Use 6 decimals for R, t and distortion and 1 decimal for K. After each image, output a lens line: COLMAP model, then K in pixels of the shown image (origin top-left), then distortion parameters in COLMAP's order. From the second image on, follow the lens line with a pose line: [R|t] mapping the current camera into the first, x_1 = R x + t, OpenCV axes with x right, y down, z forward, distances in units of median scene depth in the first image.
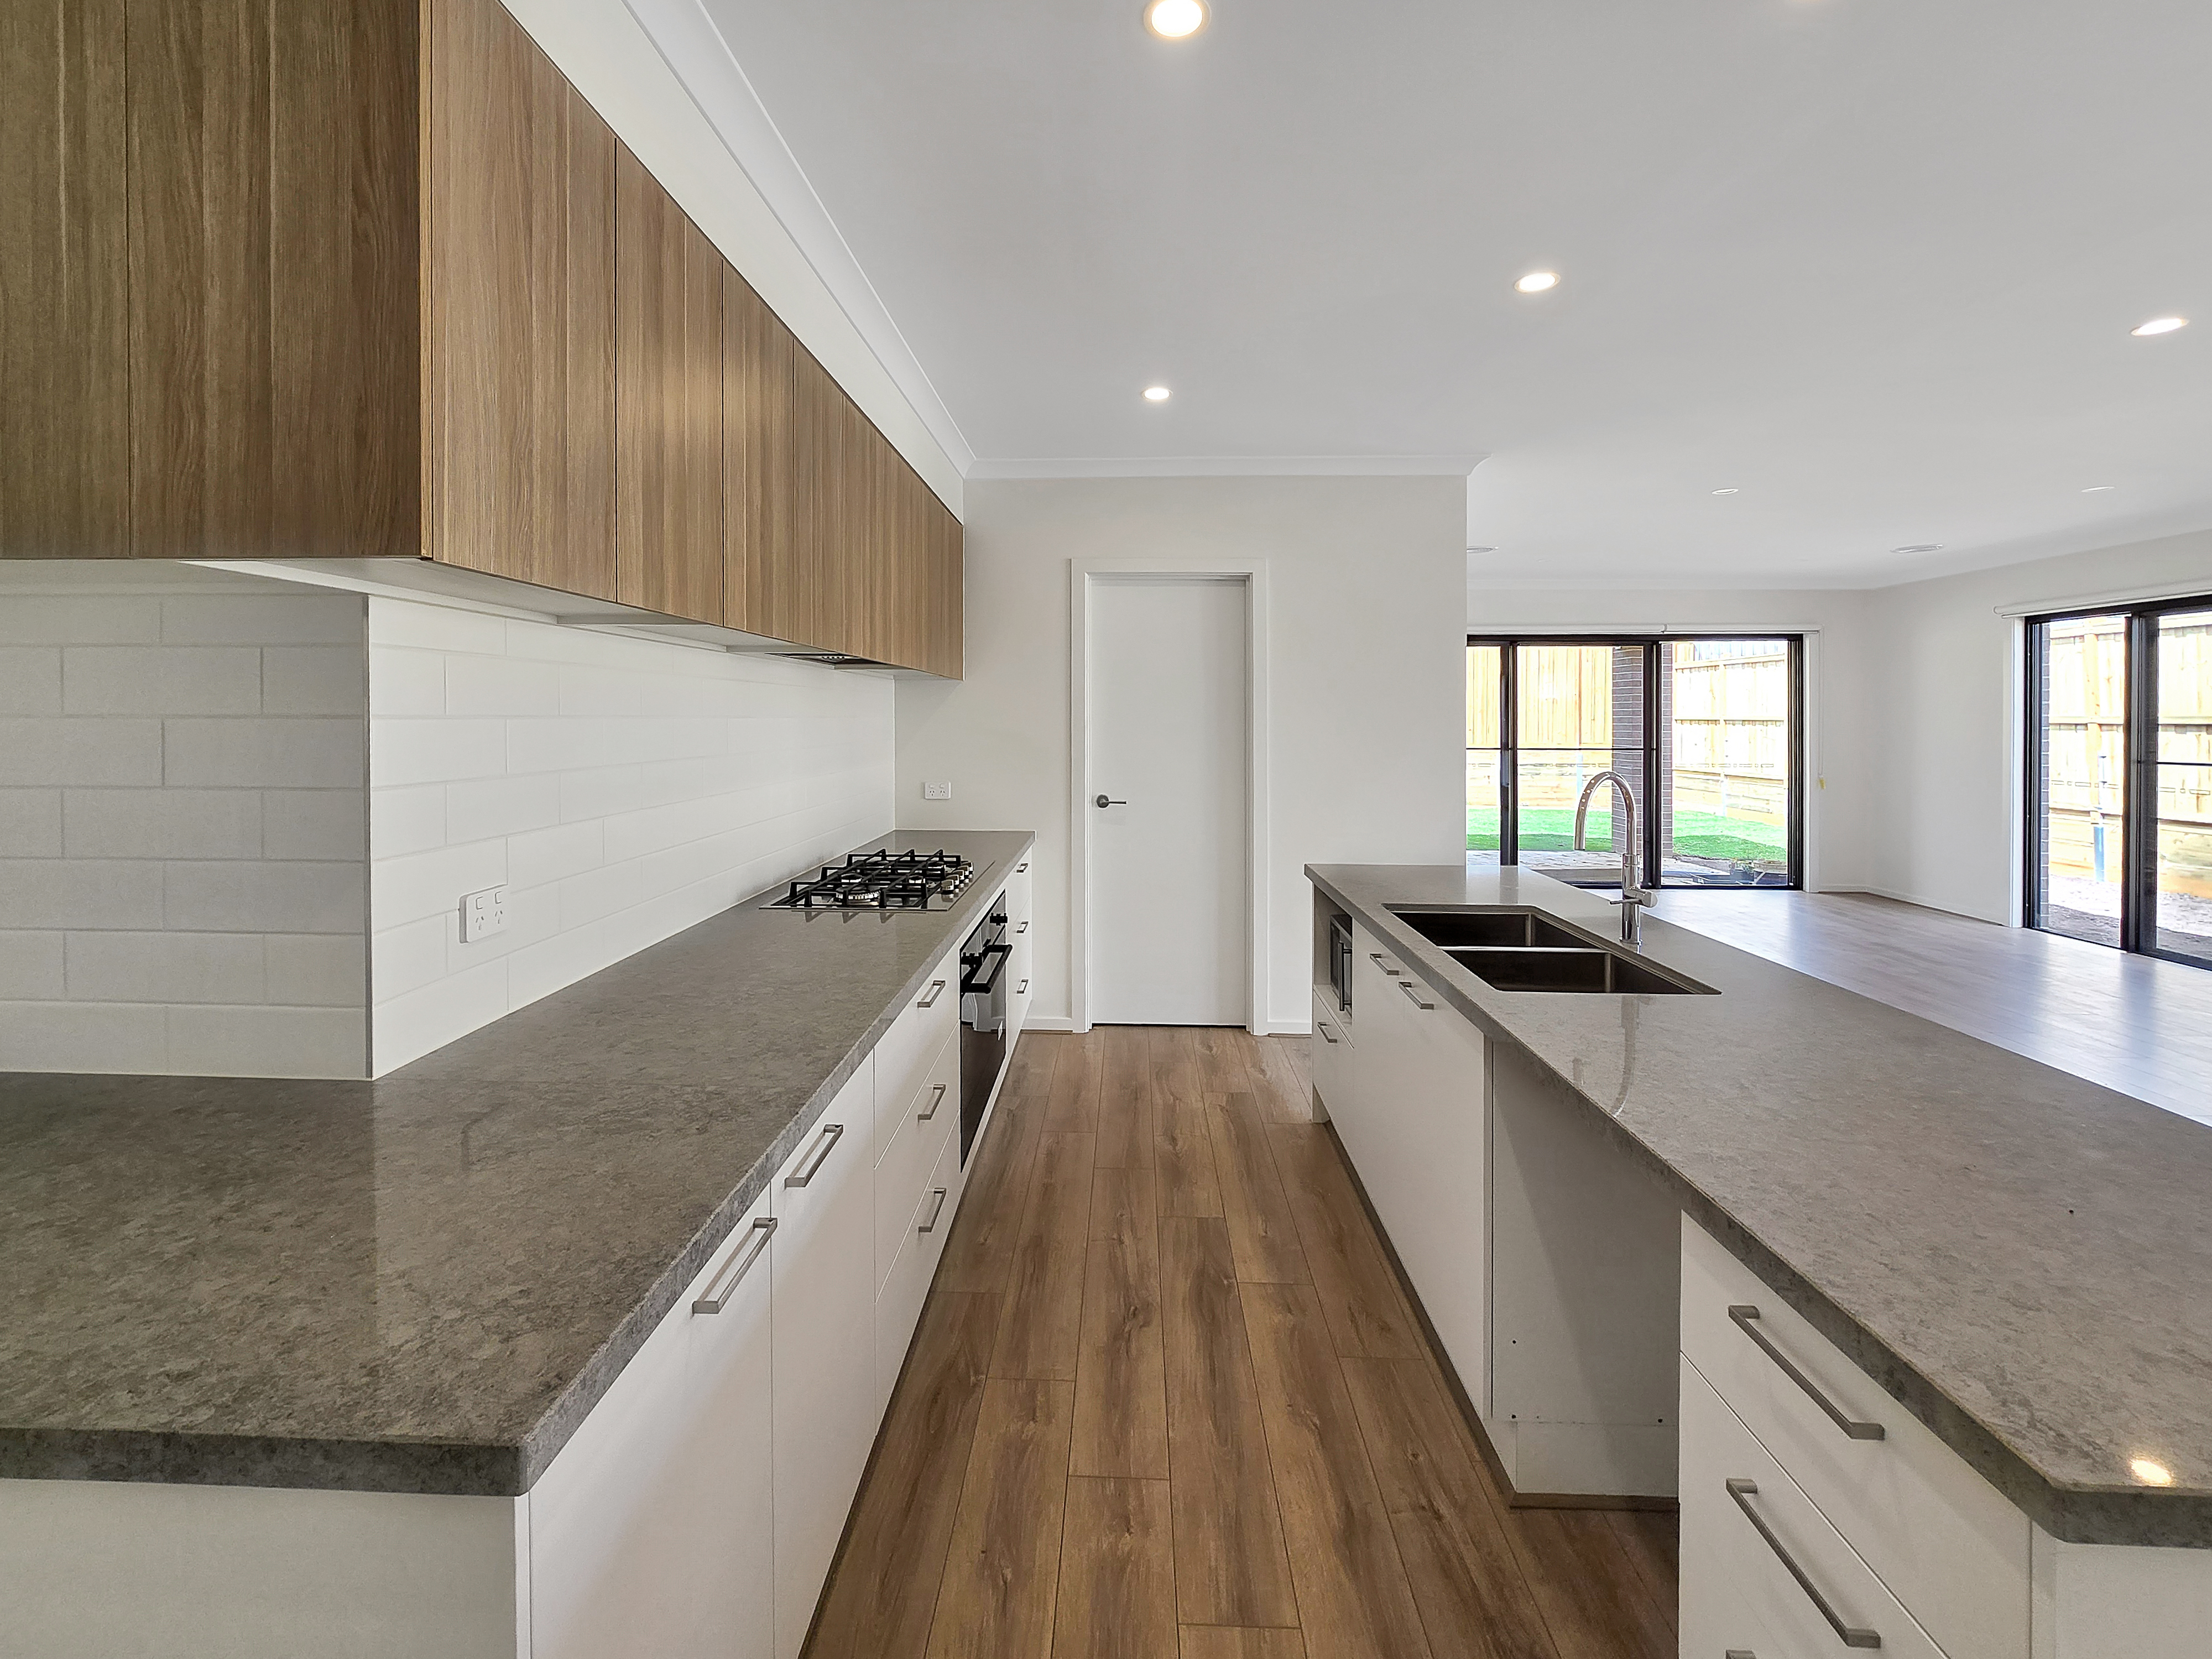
lens RADIAL K [[944.9, 0, 1098.4], [0, 944.9, 729.1], [0, 0, 1]] dist [0.001988, 0.000146]
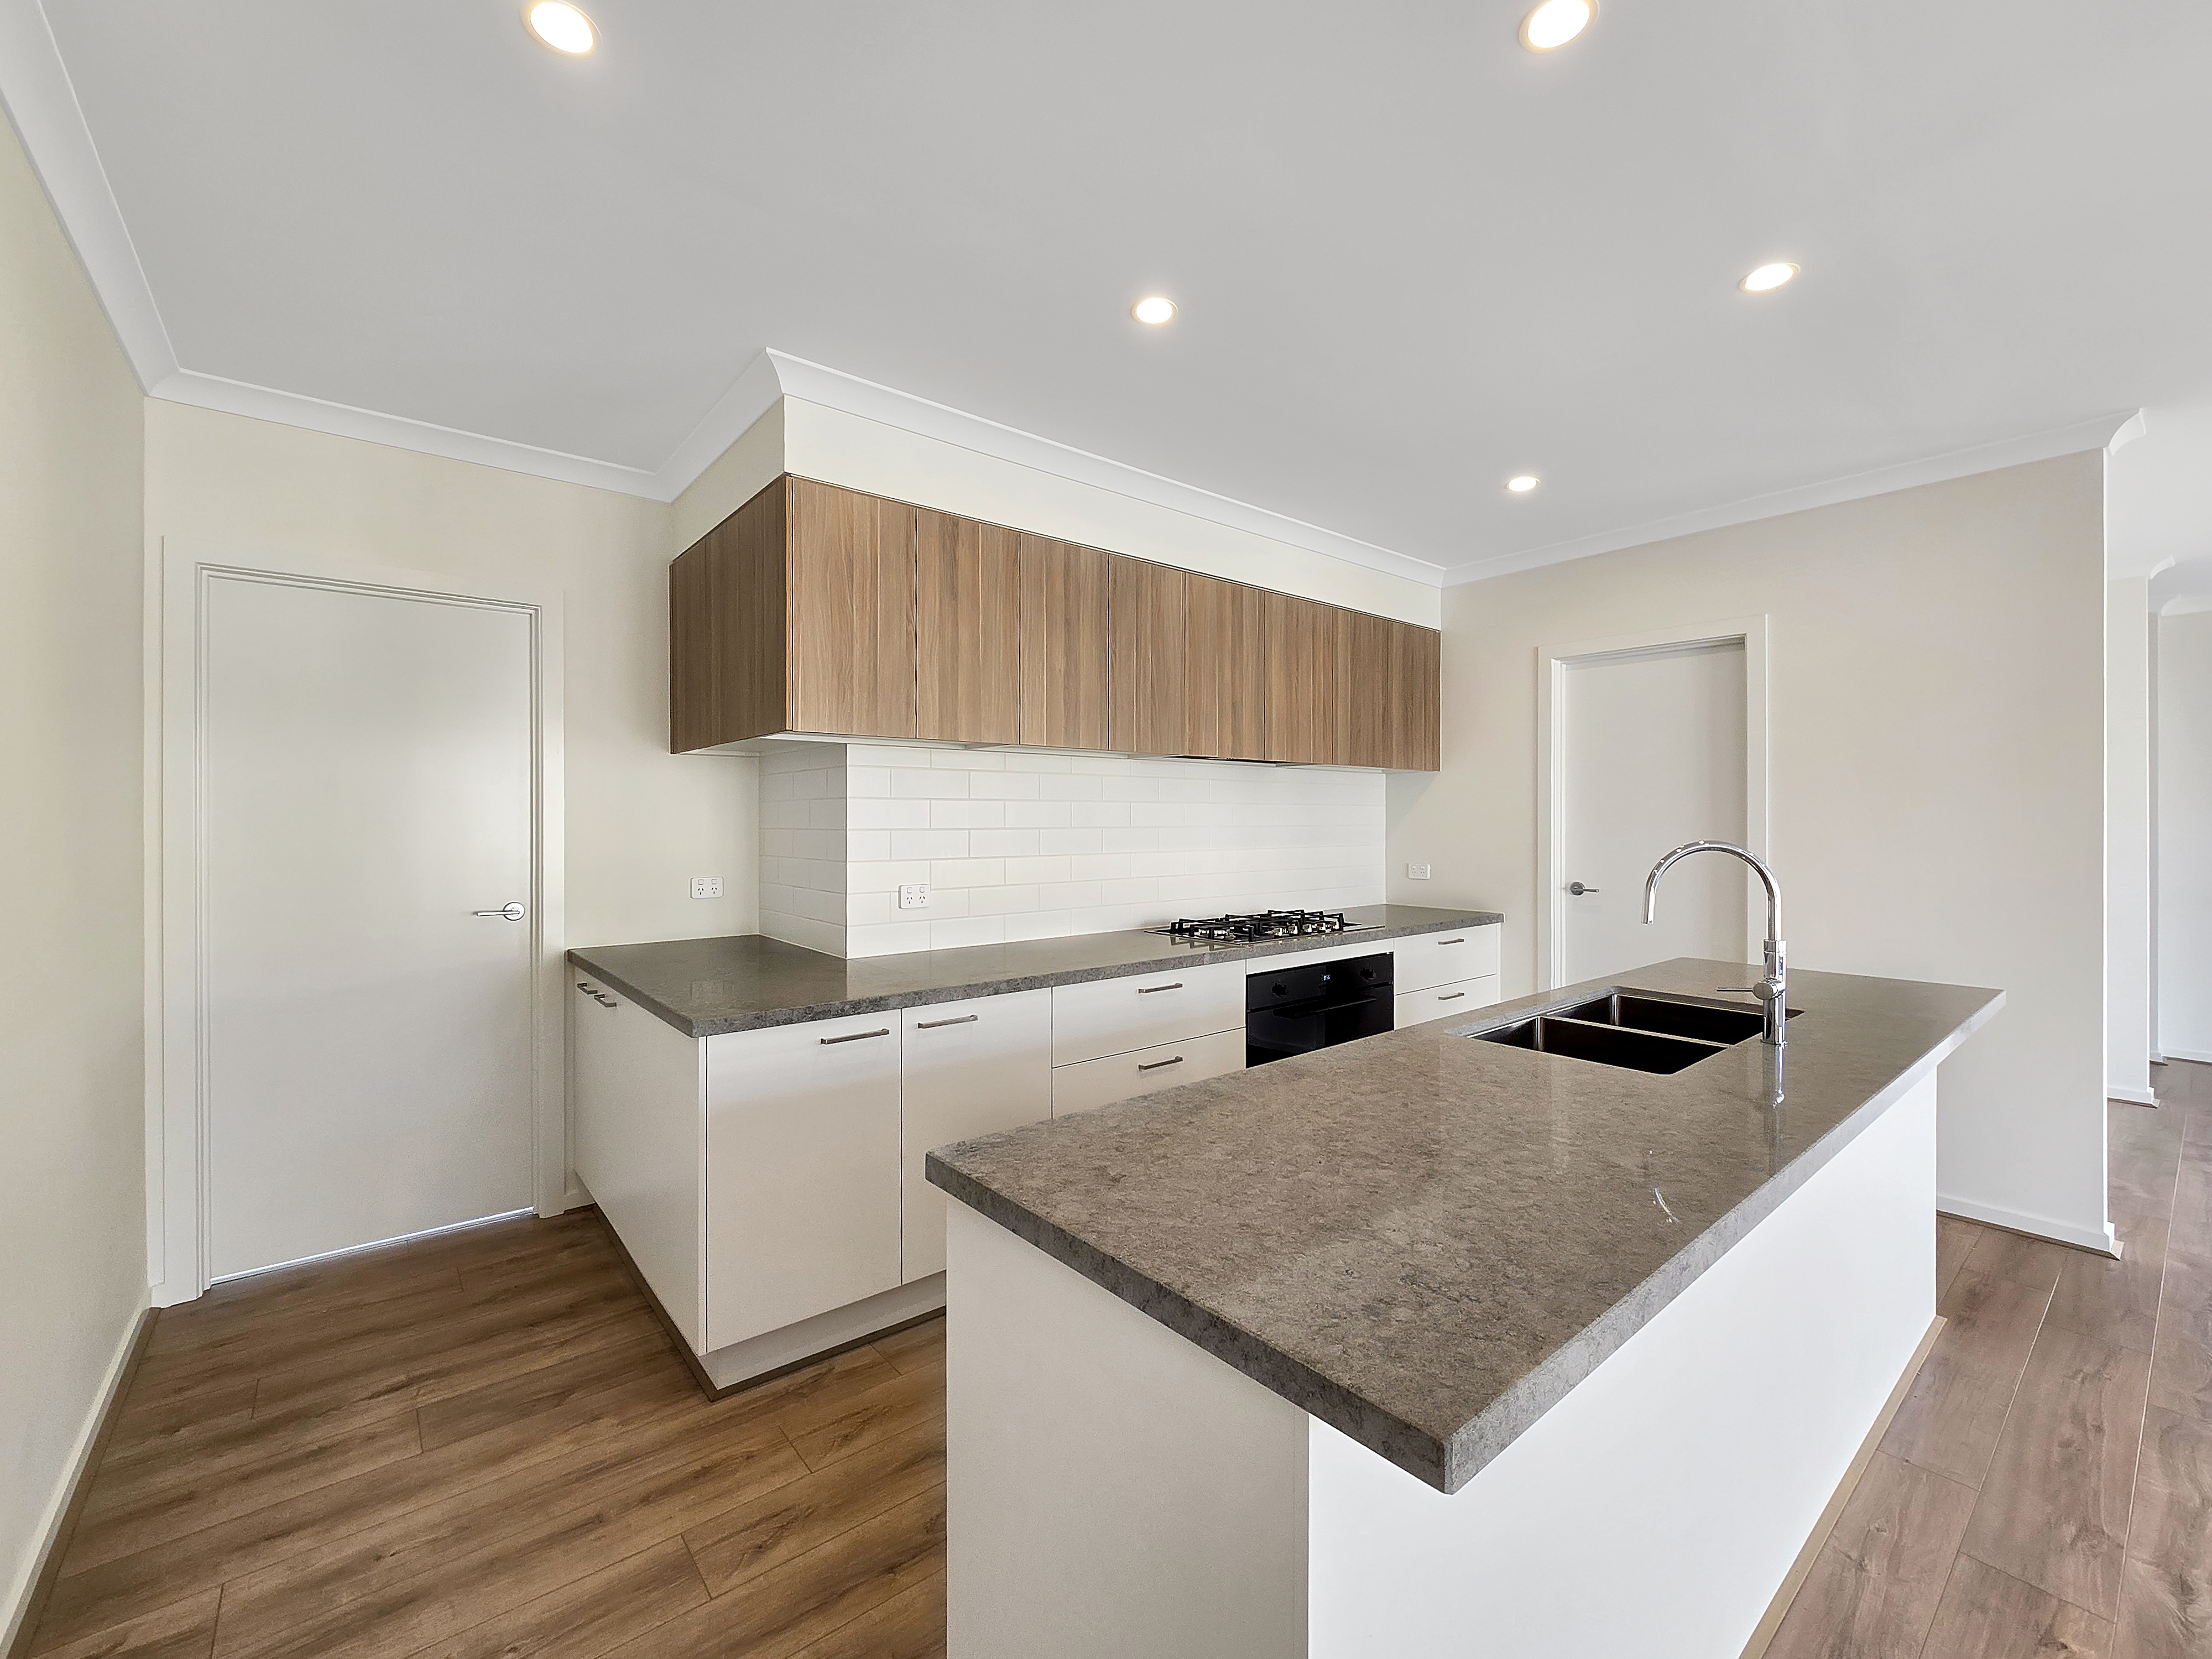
lens RADIAL K [[926.0, 0, 1106.6], [0, 926.0, 816.7], [0, 0, 1]] dist [-0.000395, 0.000006]
pose [[0.665984, -0.005615, -0.745945, 0.401102], [-0.007144, 0.999878, -0.013905, 0.018563], [0.745932, 0.014590, 0.665862, -0.002545]]
